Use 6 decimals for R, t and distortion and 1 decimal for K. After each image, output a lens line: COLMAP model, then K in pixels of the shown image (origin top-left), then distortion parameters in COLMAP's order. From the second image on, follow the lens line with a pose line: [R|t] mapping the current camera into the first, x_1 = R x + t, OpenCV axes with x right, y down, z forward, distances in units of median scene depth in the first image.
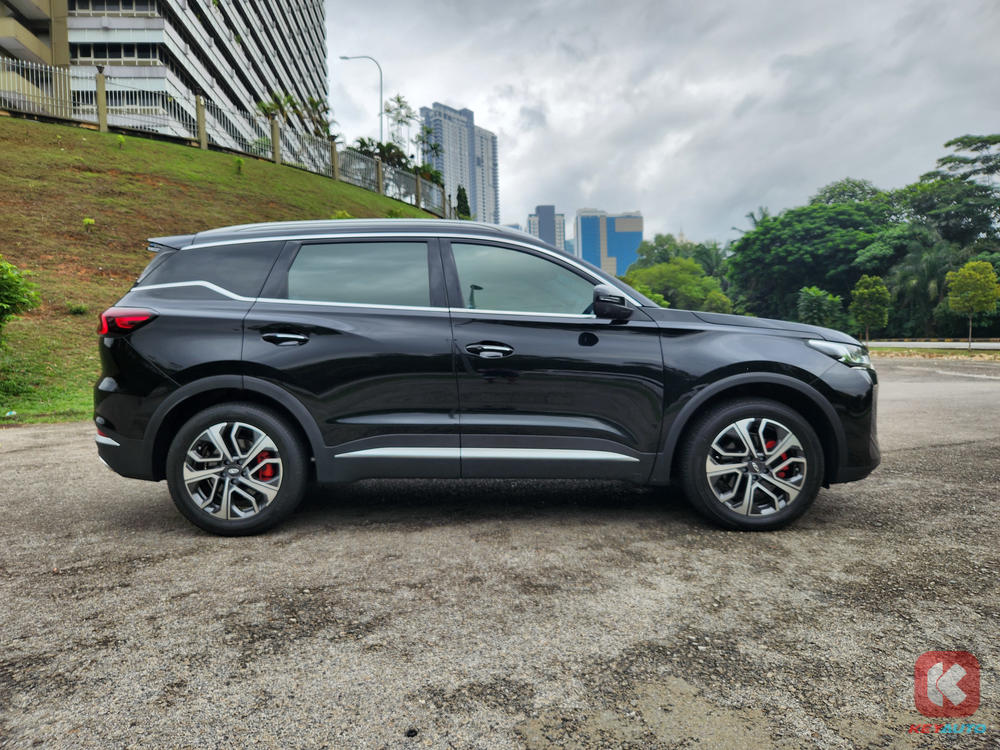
lens RADIAL K [[681.0, 0, 499.8], [0, 681.0, 396.9], [0, 0, 1]] dist [0.043940, -0.041093]
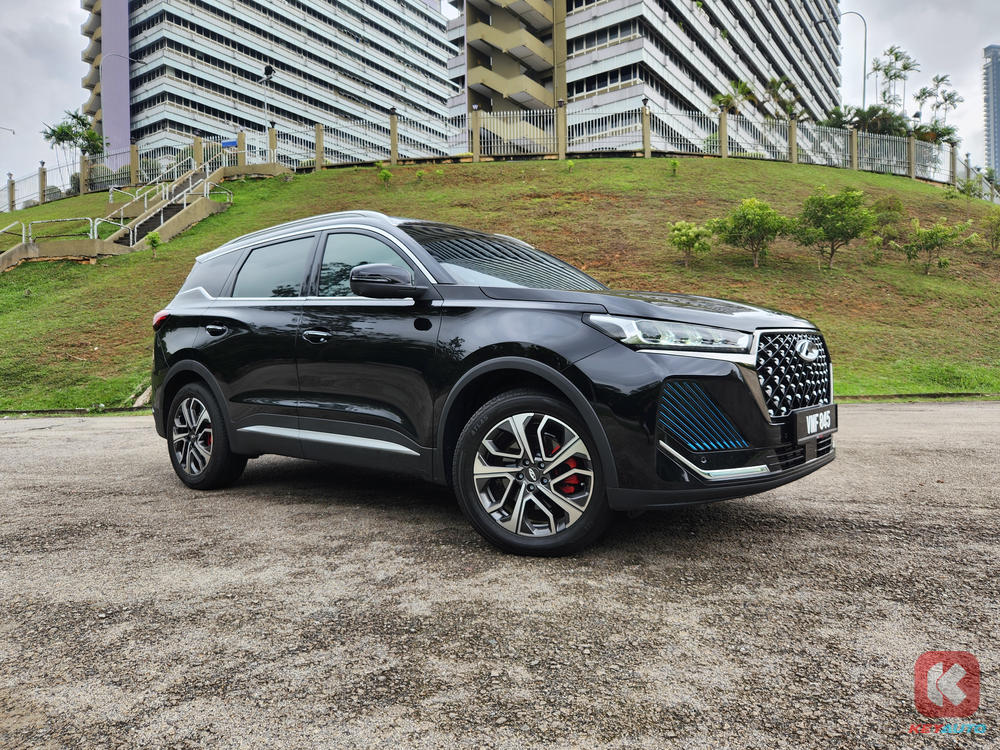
lens RADIAL K [[735.4, 0, 500.0], [0, 735.4, 375.0], [0, 0, 1]] dist [0.087285, -0.088604]
pose [[0.767373, 0.010076, -0.641121, 0.140091], [-0.039259, 0.998739, -0.031293, 0.002633], [0.639998, 0.049184, 0.766801, 0.050473]]
